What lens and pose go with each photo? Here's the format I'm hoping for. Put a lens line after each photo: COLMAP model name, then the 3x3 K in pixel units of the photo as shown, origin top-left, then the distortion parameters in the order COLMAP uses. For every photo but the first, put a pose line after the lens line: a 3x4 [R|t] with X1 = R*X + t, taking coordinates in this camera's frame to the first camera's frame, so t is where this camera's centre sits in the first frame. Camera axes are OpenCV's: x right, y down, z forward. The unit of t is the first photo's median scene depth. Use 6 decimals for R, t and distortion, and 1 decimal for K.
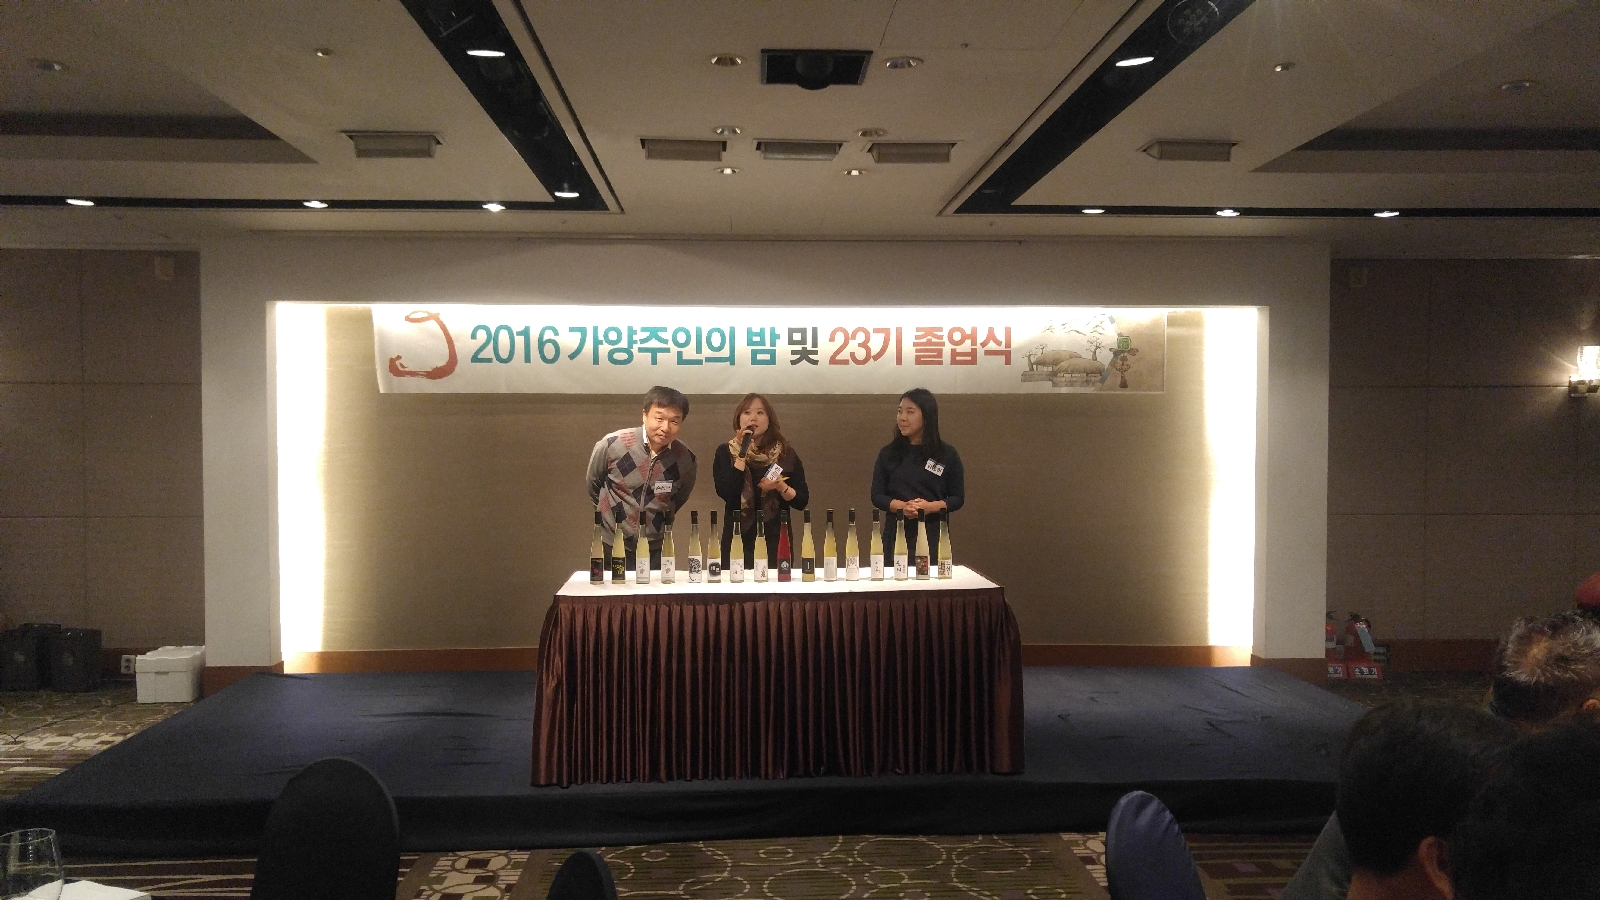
lens RADIAL K [[1170.5, 0, 775.3], [0, 1170.5, 456.5], [0, 0, 1]] dist [0.037331, -0.002779]
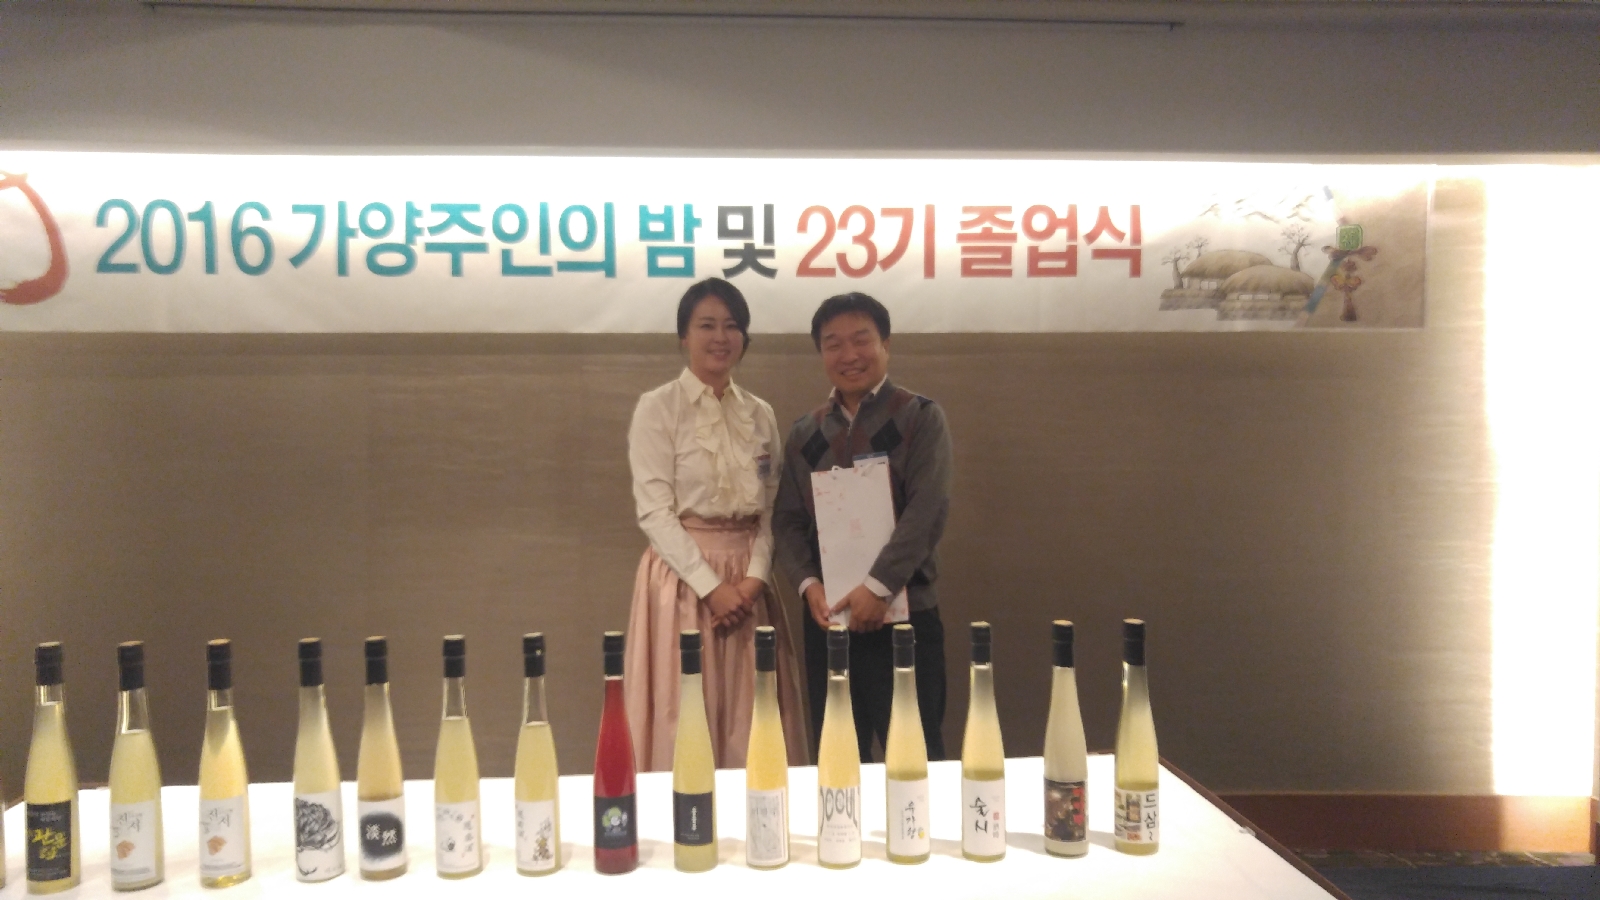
lens RADIAL K [[1211.4, 0, 776.3], [0, 1211.4, 464.5], [0, 0, 1]] dist [0.018398, -0.005700]
pose [[0.999943, -0.004519, 0.009672, 0.031505], [0.004396, 0.999911, 0.012625, -0.001517], [-0.009728, -0.012582, 0.999874, 0.462004]]
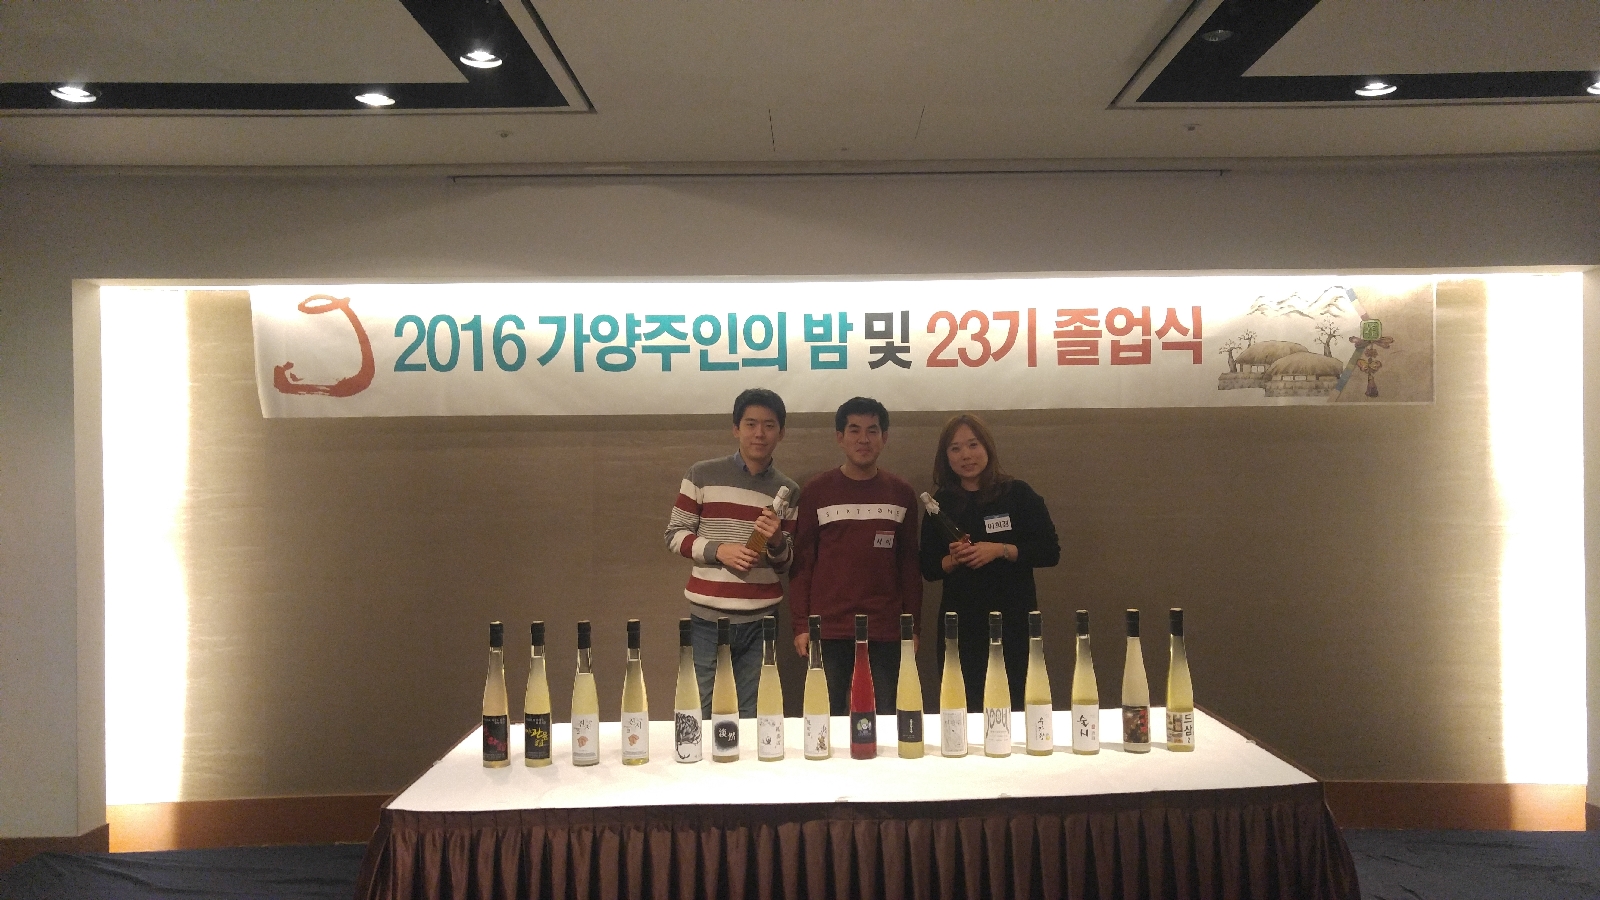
lens RADIAL K [[1192.1, 0, 815.5], [0, 1192.1, 472.6], [0, 0, 1]] dist [0.021396, -0.008902]
pose [[0.999404, -0.011650, -0.032504, 0.003373], [0.010912, 0.999681, -0.022788, -0.003681], [0.032759, 0.022420, 0.999212, 0.322626]]
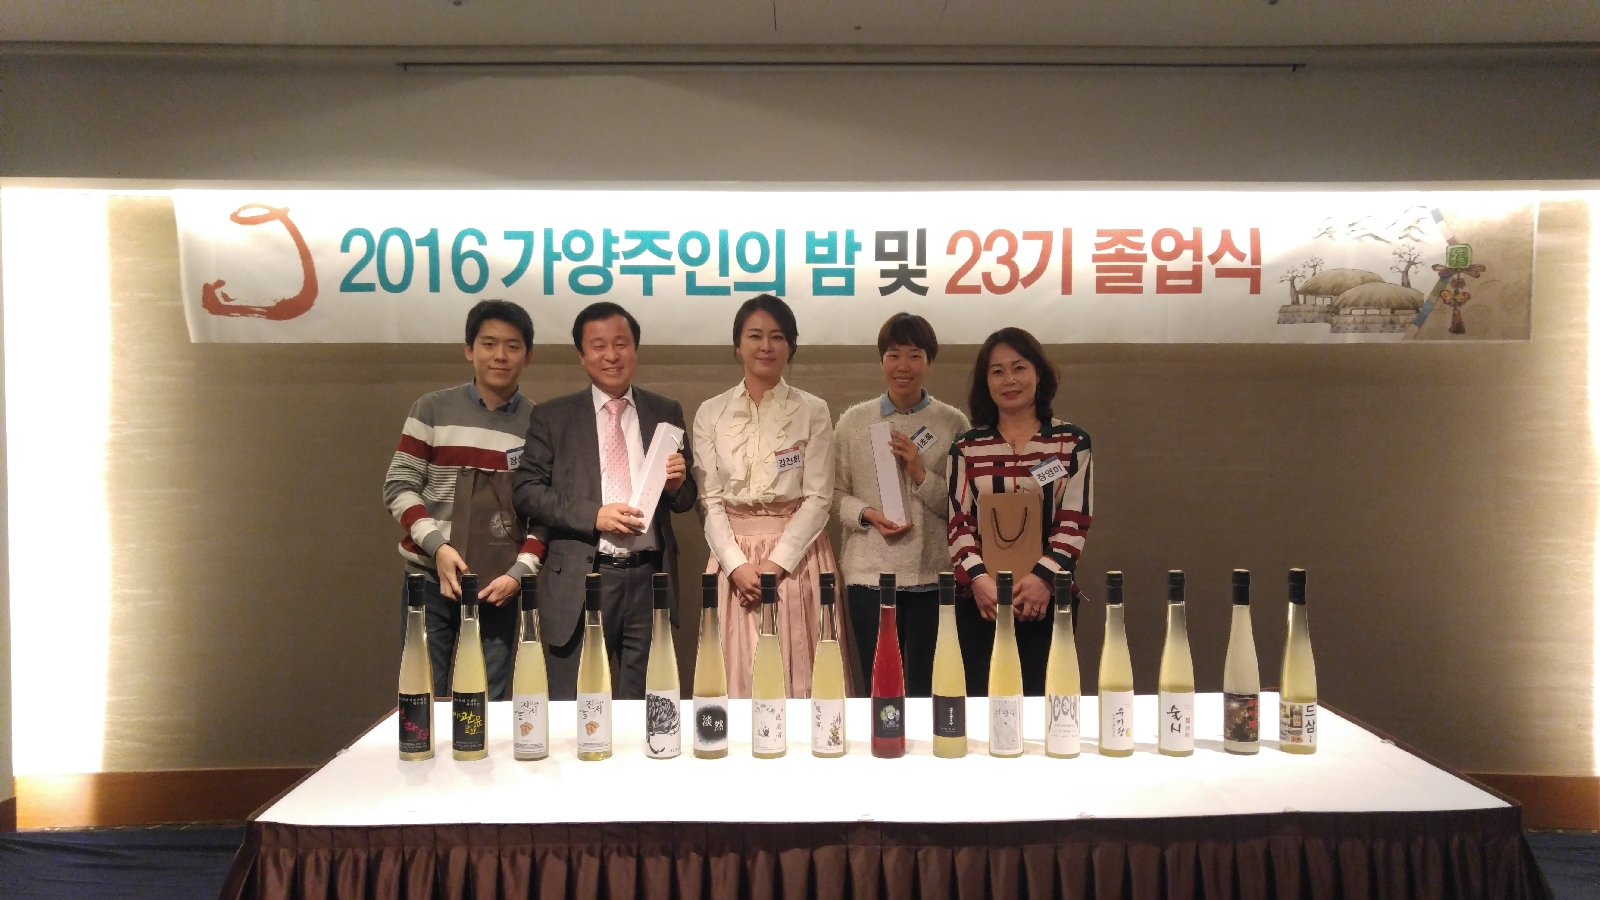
lens RADIAL K [[1194.7, 0, 787.9], [0, 1194.7, 475.4], [0, 0, 1]] dist [0.004183, 0.052619]
pose [[0.998948, 0.002627, -0.045782, -0.005447], [-0.002114, 0.999934, 0.011265, 0.005490], [0.045809, -0.011156, 0.998888, 0.403056]]
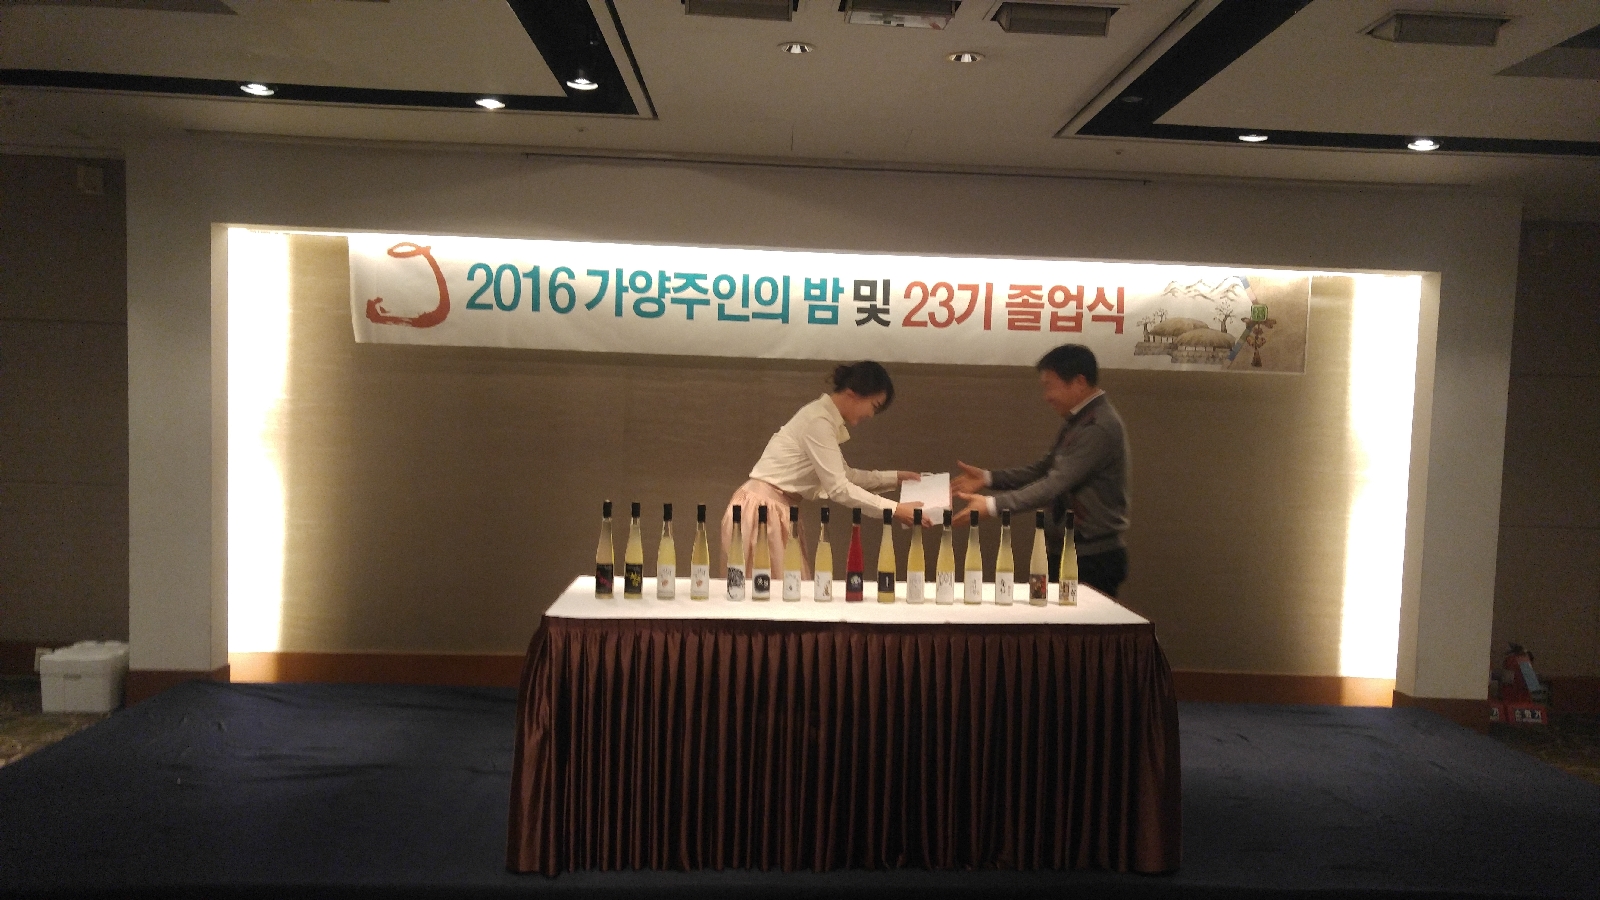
lens RADIAL K [[1192.1, 0, 815.5], [0, 1192.1, 472.6], [0, 0, 1]] dist [0.021396, -0.008902]
pose [[0.999451, 0.032870, 0.004120, -0.015468], [-0.032979, 0.999010, 0.029841, 0.001178], [-0.003135, -0.029960, 0.999546, 0.161327]]
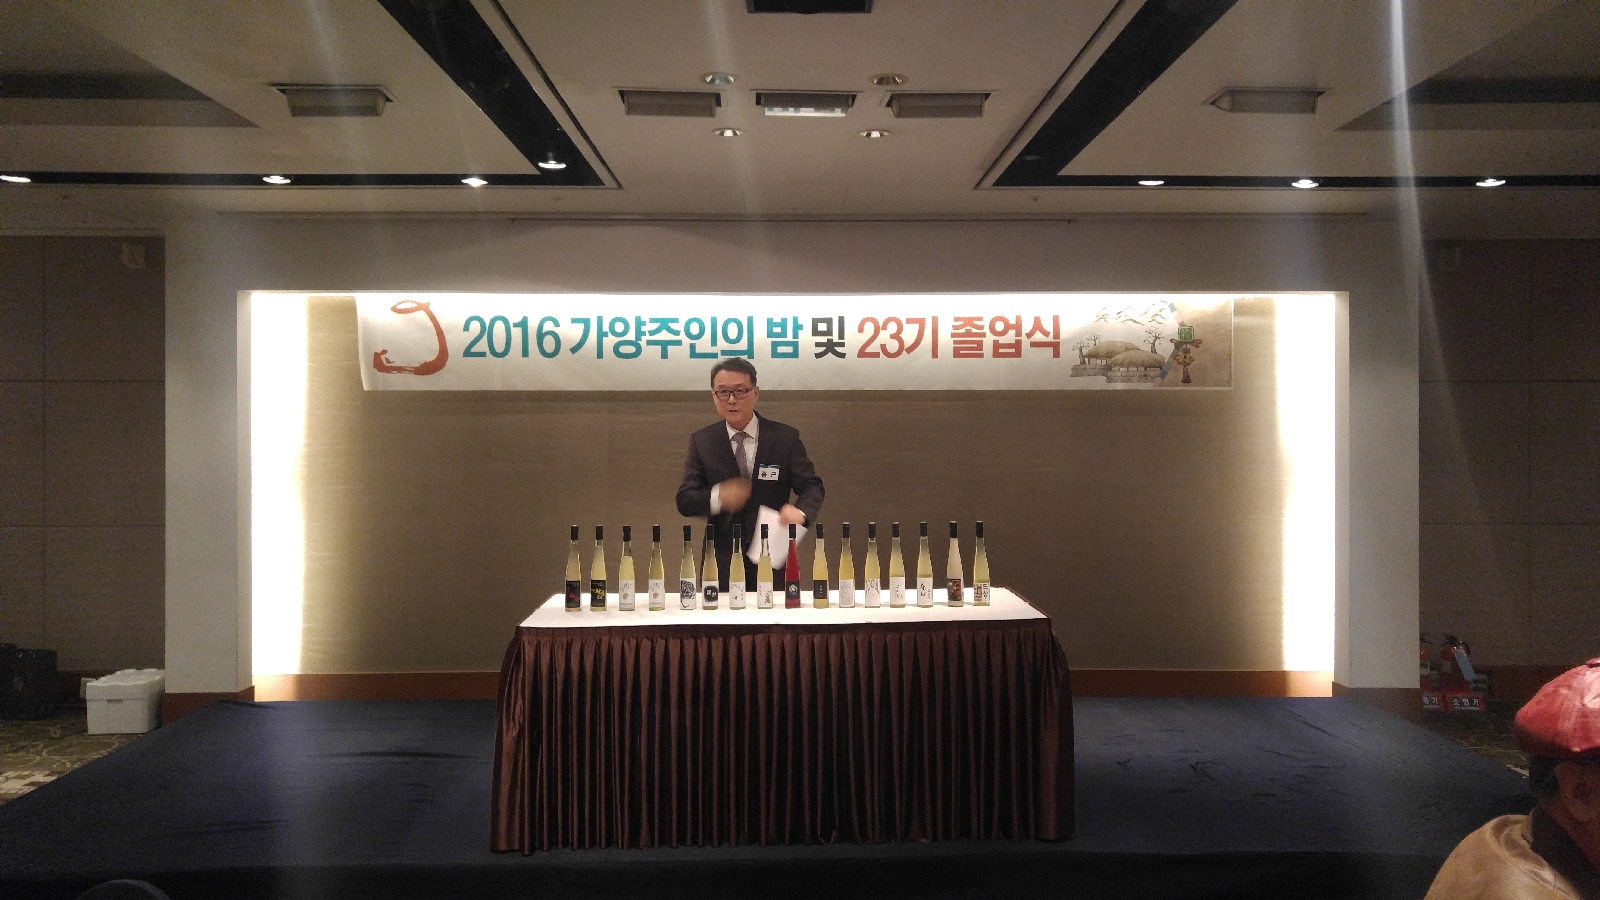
lens RADIAL K [[1178.4, 0, 796.7], [0, 1178.4, 422.6], [0, 0, 1]] dist [0.035788, -0.009106]
pose [[0.999683, -0.001440, -0.025152, 0.022008], [0.000722, 0.999593, -0.028526, -0.002783], [0.025183, 0.028499, 0.999277, 0.091650]]
